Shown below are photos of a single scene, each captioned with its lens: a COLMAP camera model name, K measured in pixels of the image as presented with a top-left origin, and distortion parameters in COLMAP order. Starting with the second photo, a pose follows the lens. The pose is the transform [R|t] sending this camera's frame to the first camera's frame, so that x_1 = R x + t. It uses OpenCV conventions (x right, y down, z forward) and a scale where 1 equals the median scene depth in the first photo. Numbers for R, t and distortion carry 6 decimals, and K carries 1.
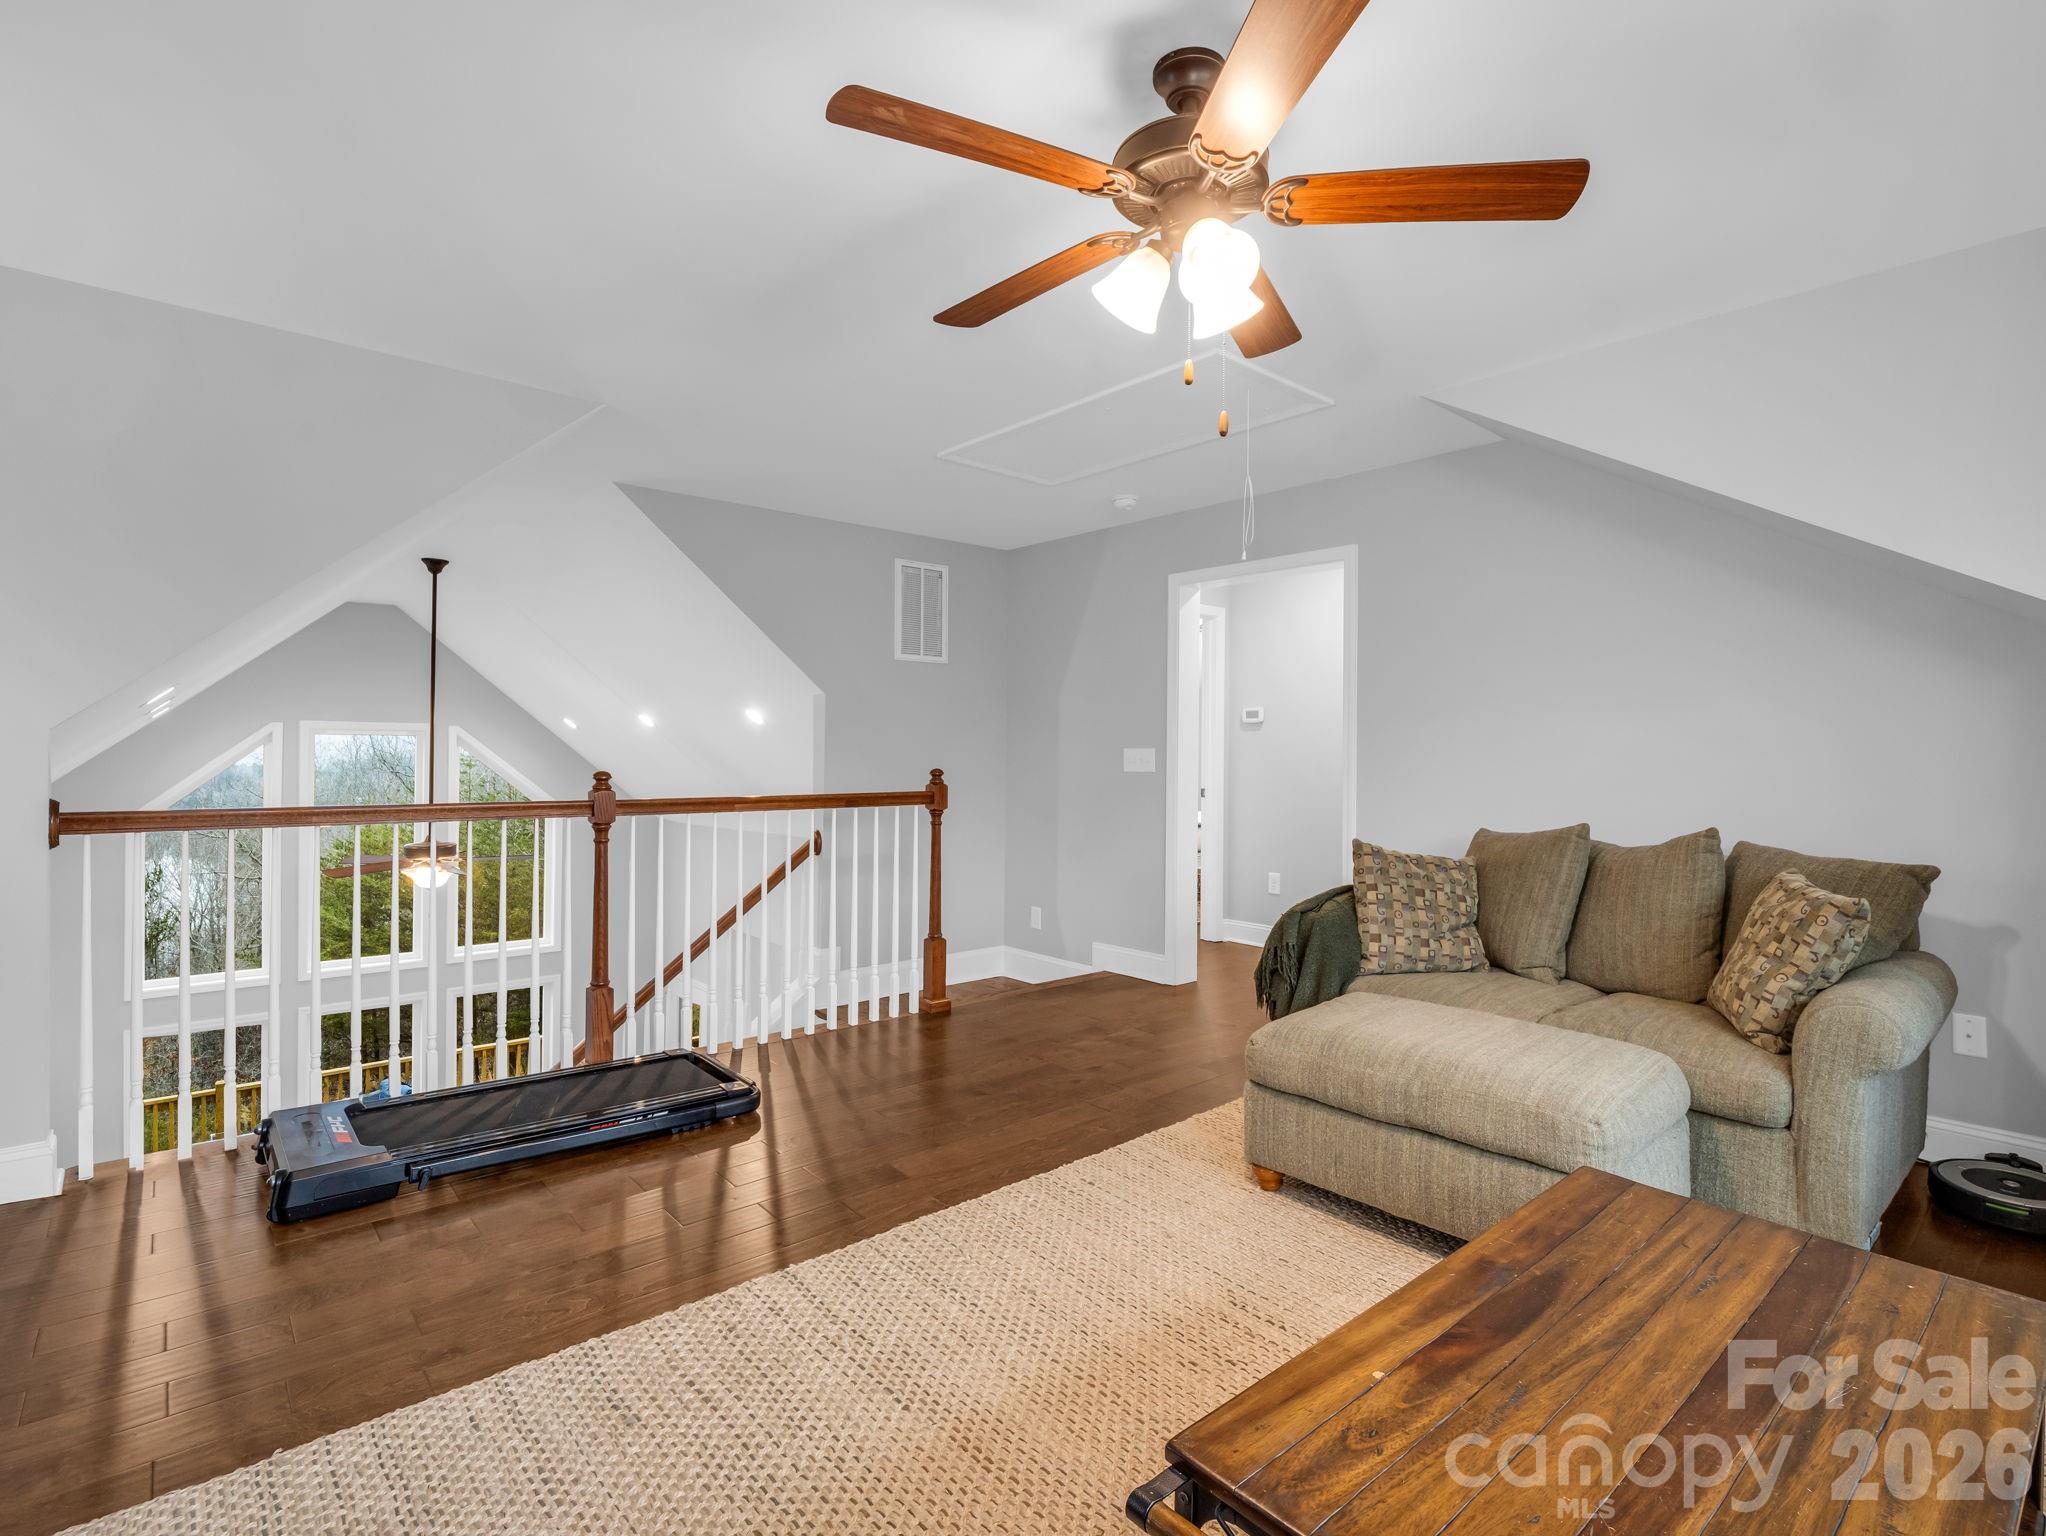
lens RADIAL K [[998.5, 0, 1014.2], [0, 998.5, 757.0], [0, 0, 1]] dist [0.008647, 0.001464]
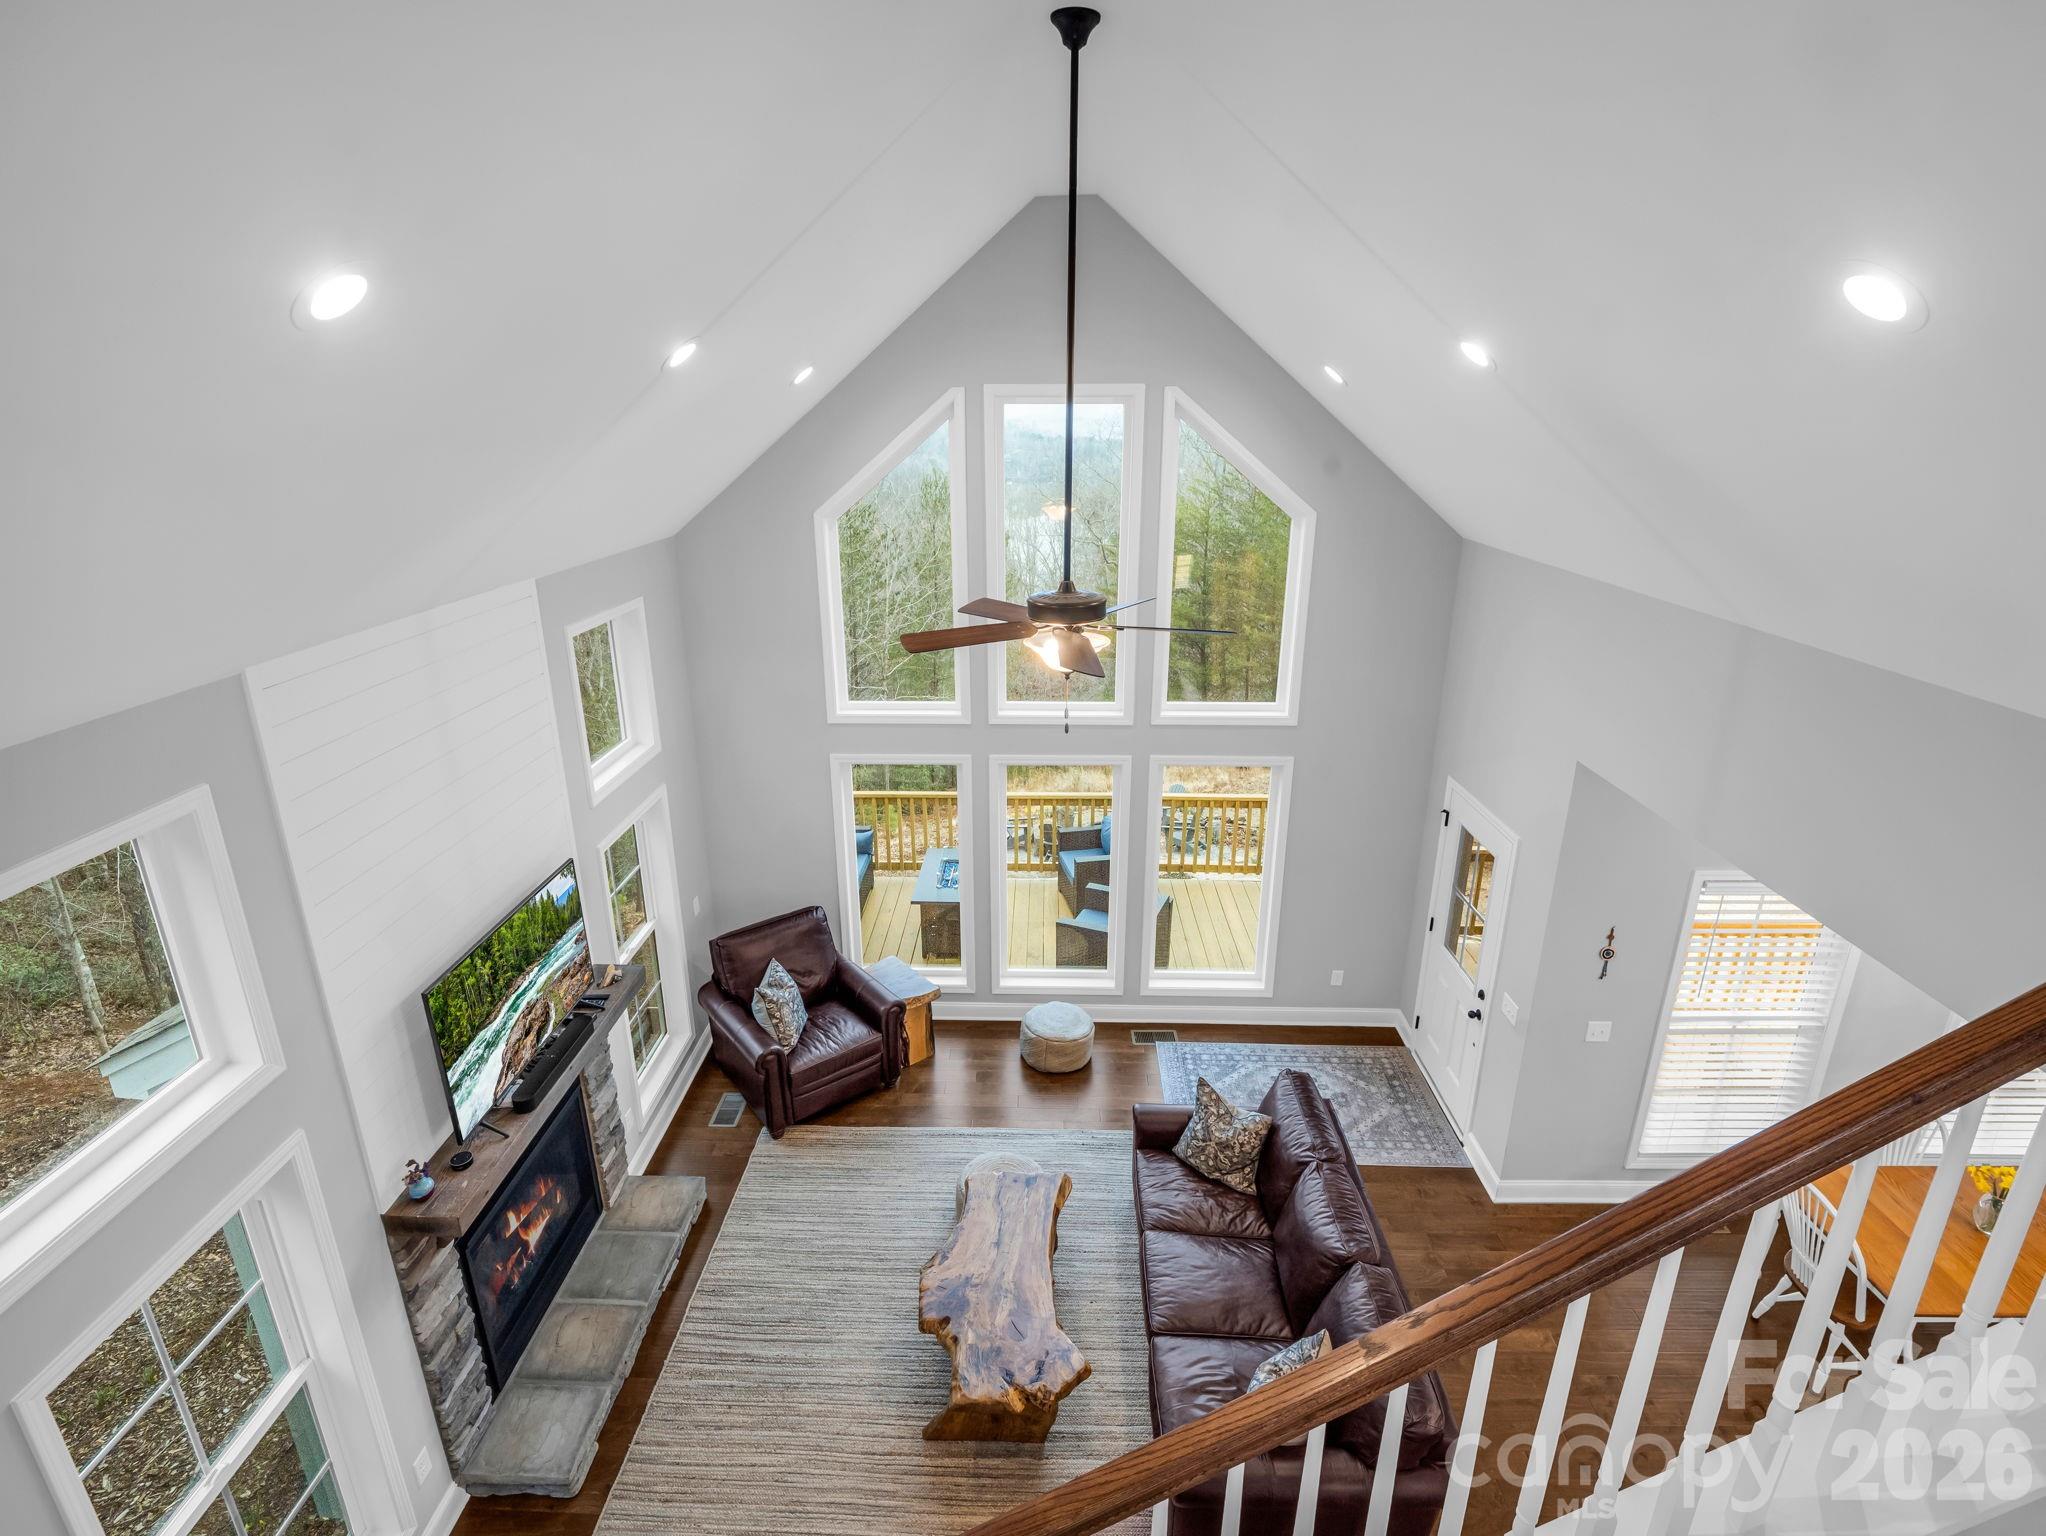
lens RADIAL K [[998.5, 0, 1035.7], [0, 998.5, 762.0], [0, 0, 1]] dist [0.008647, 0.001464]
pose [[0.744062, 0.208129, -0.634865, -0.169248], [0.006770, 0.947842, 0.318668, -0.007544], [0.668076, -0.241407, 0.703844, 0.451442]]
